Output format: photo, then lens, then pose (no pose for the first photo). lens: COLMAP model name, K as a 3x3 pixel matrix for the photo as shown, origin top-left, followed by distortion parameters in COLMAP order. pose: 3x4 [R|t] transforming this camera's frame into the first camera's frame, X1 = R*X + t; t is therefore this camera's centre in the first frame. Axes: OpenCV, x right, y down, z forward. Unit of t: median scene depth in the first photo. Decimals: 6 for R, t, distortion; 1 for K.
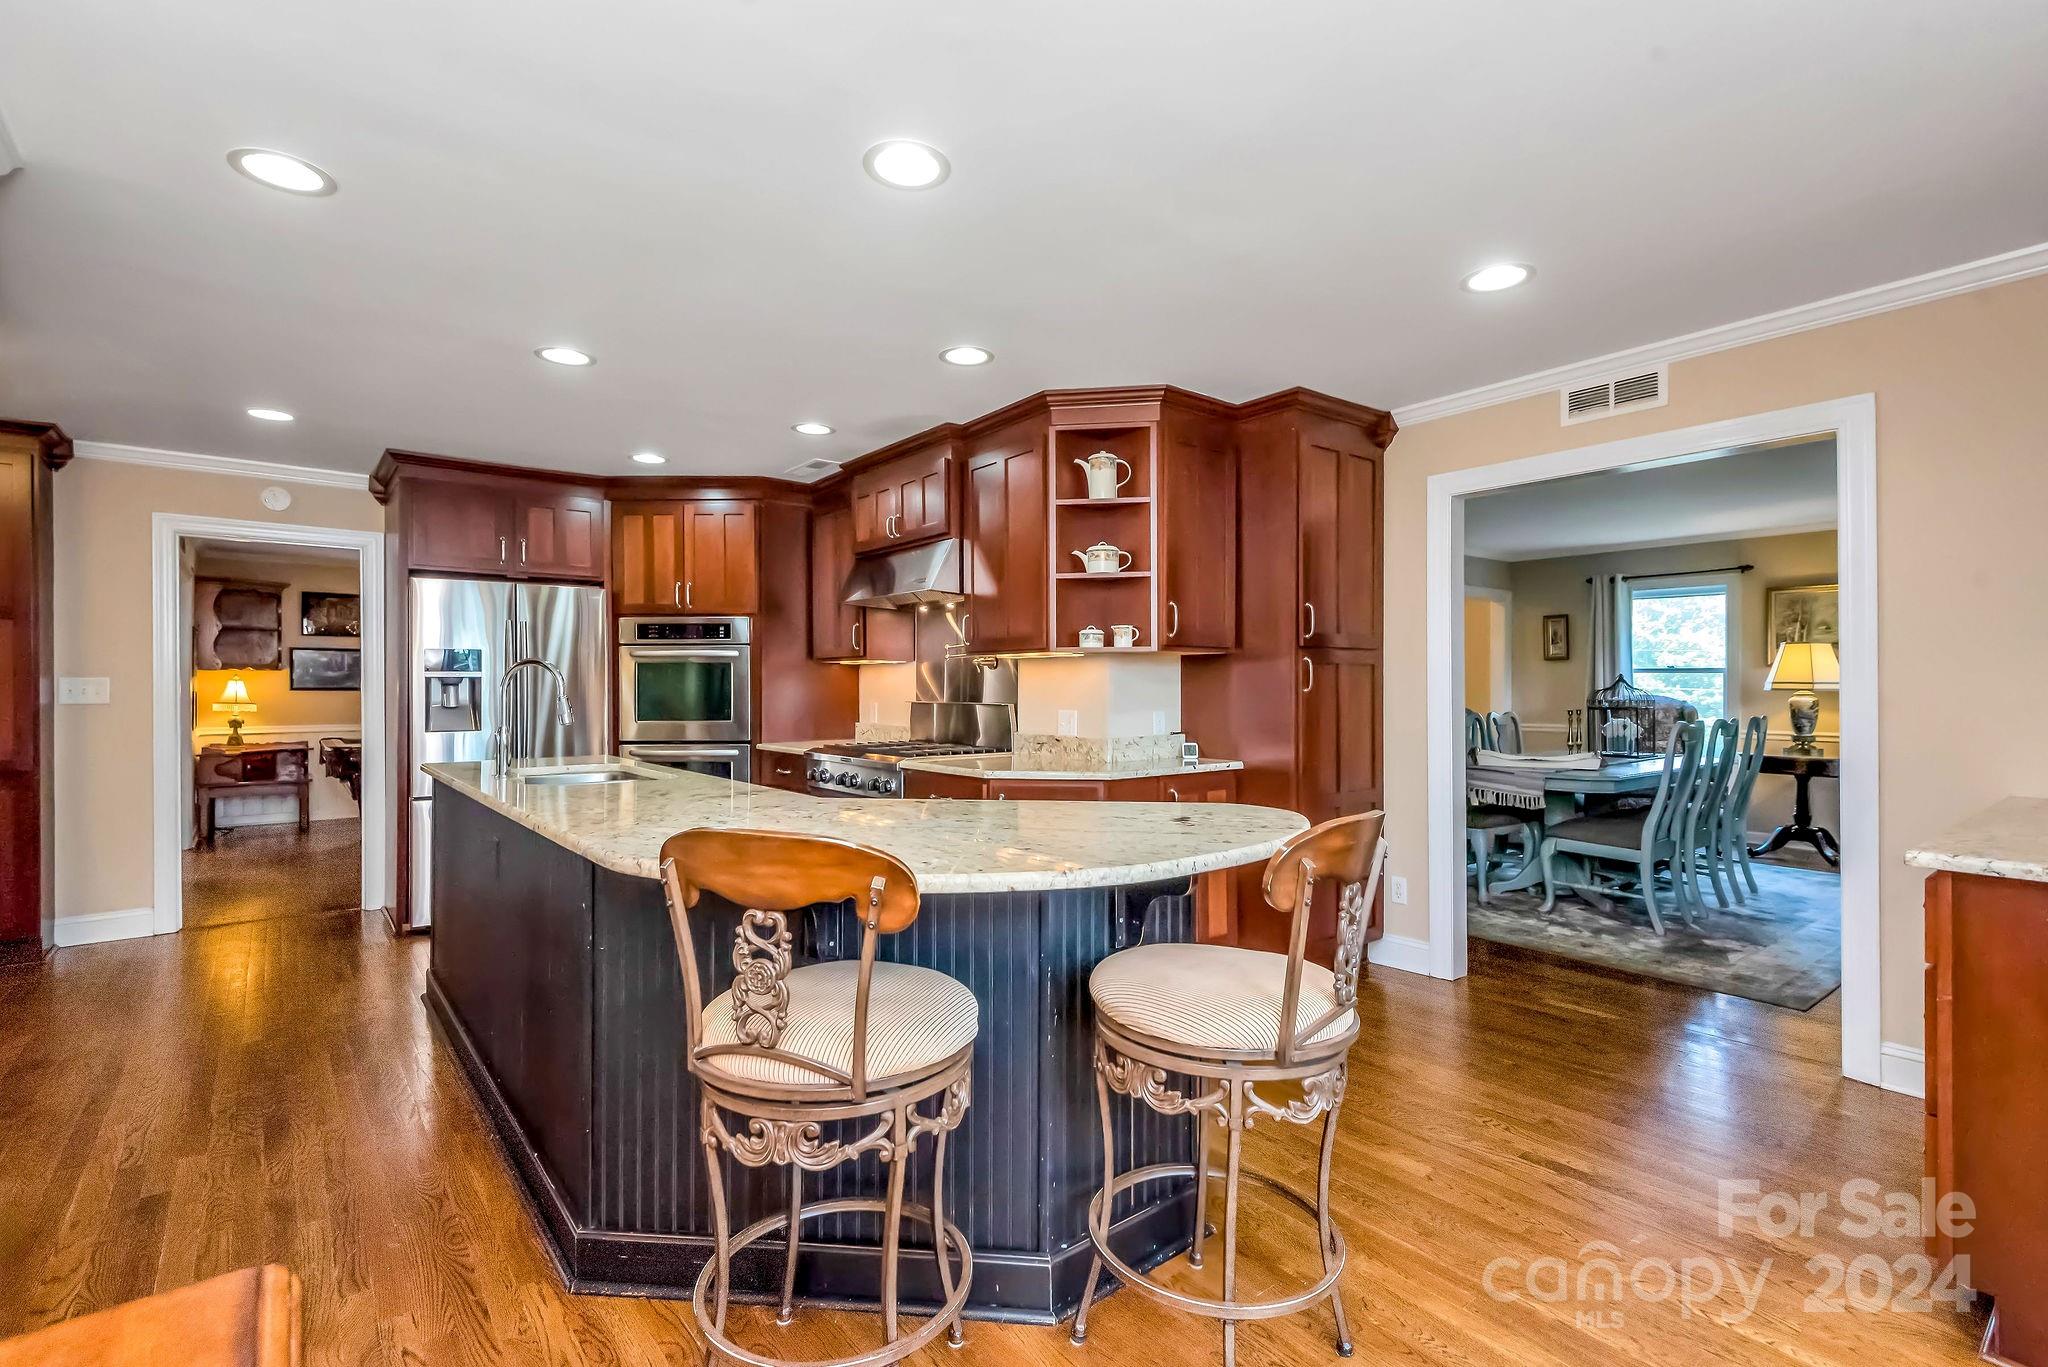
lens RADIAL K [[945.5, 0, 1039.9], [0, 945.5, 684.2], [0, 0, 1]] dist [-0.003135, -0.000682]
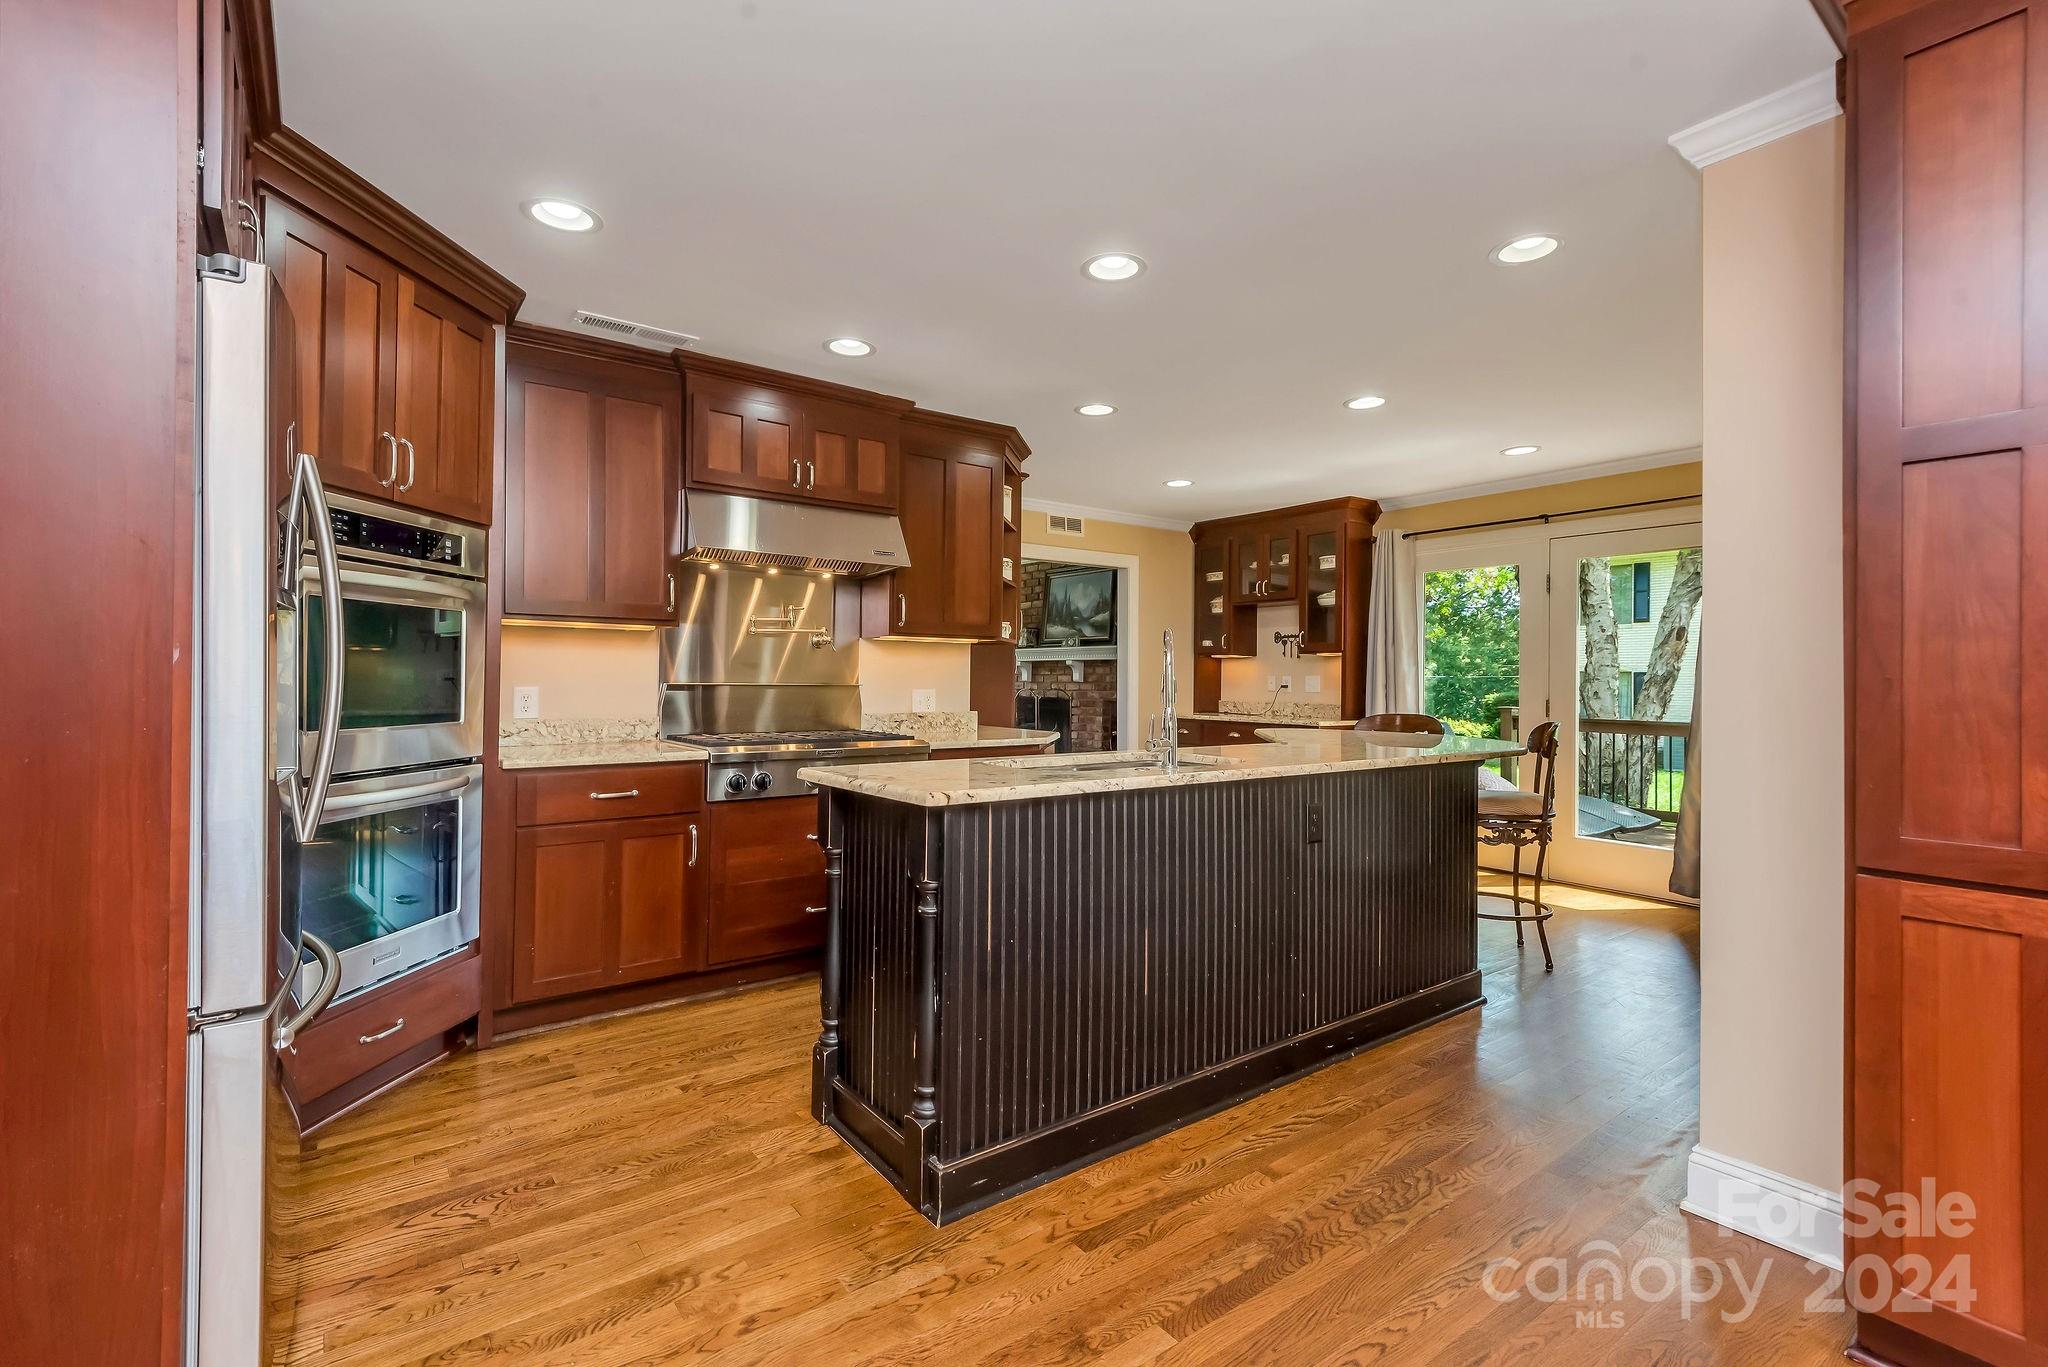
lens RADIAL K [[918.3, 0, 1029.9], [0, 918.3, 670.5], [0, 0, 1]] dist [-0.001371, -0.000617]
pose [[0.030328, 0.012323, 0.999464, -0.841328], [-0.008435, 0.999892, -0.012072, 0.013569], [-0.999504, -0.008064, 0.030429, 0.678211]]
